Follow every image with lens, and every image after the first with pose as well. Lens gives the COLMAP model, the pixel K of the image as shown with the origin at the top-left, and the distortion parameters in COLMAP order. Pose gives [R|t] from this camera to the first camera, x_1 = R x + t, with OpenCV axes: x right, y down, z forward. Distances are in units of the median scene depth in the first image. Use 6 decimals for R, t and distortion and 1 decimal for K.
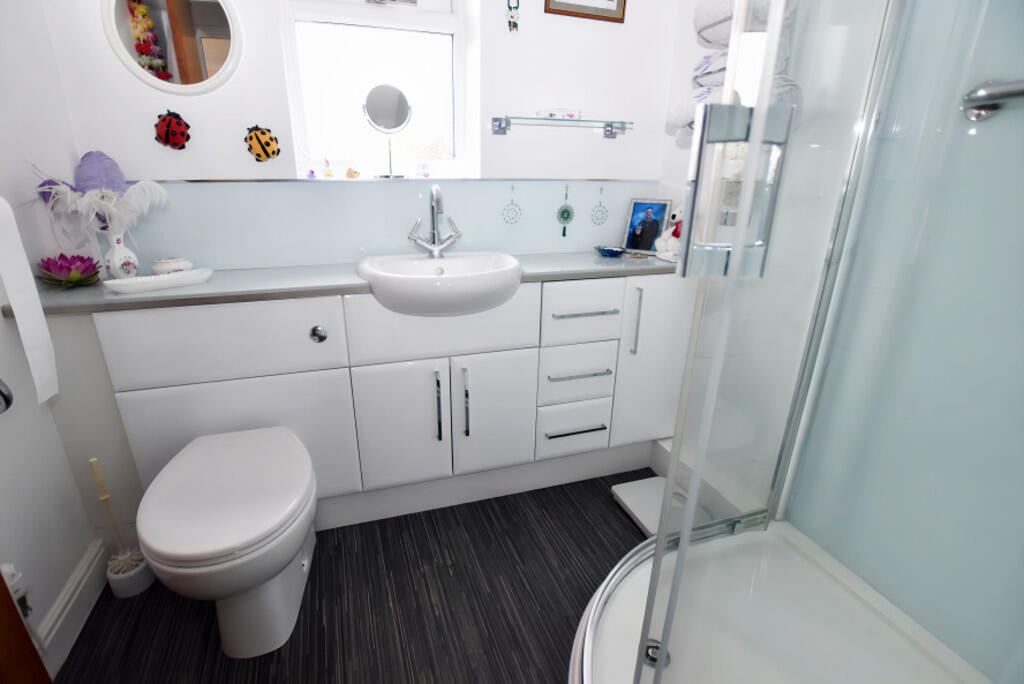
lens RADIAL K [[466.4, 0, 512.0], [0, 466.4, 342.0], [0, 0, 1]] dist [-0.033053, 0.000121]
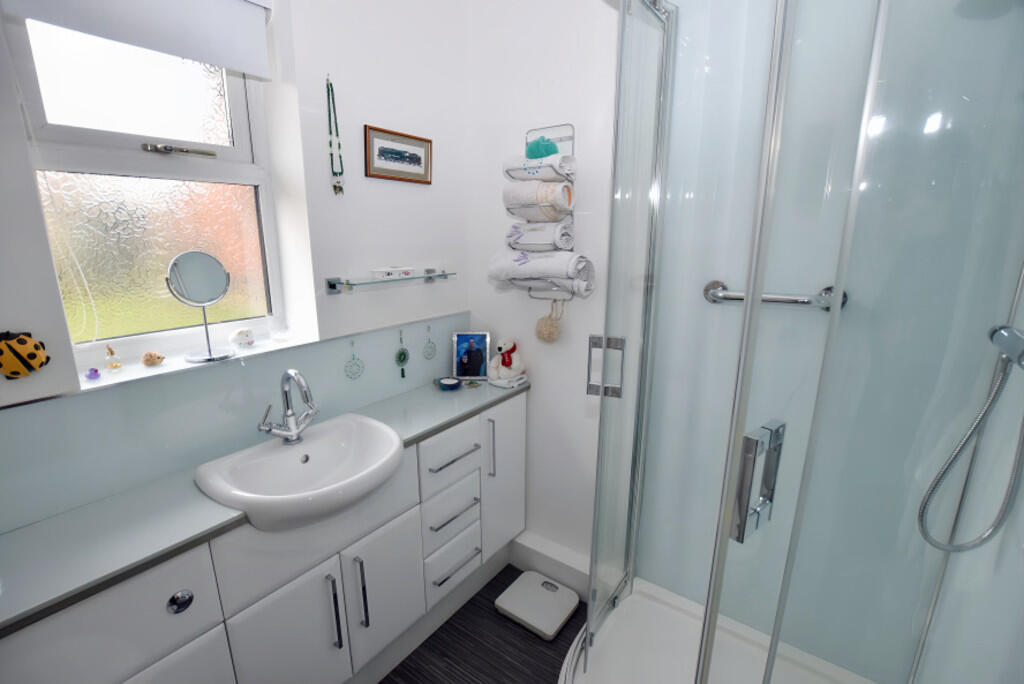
lens RADIAL K [[446.4, 0, 512.0], [0, 446.4, 342.0], [0, 0, 1]] dist [-0.029721, 0.000464]
pose [[0.820583, -0.139970, 0.554122, -0.243635], [0.197308, 0.979317, -0.044814, -0.231445], [-0.536389, 0.146106, 0.831228, 0.051327]]
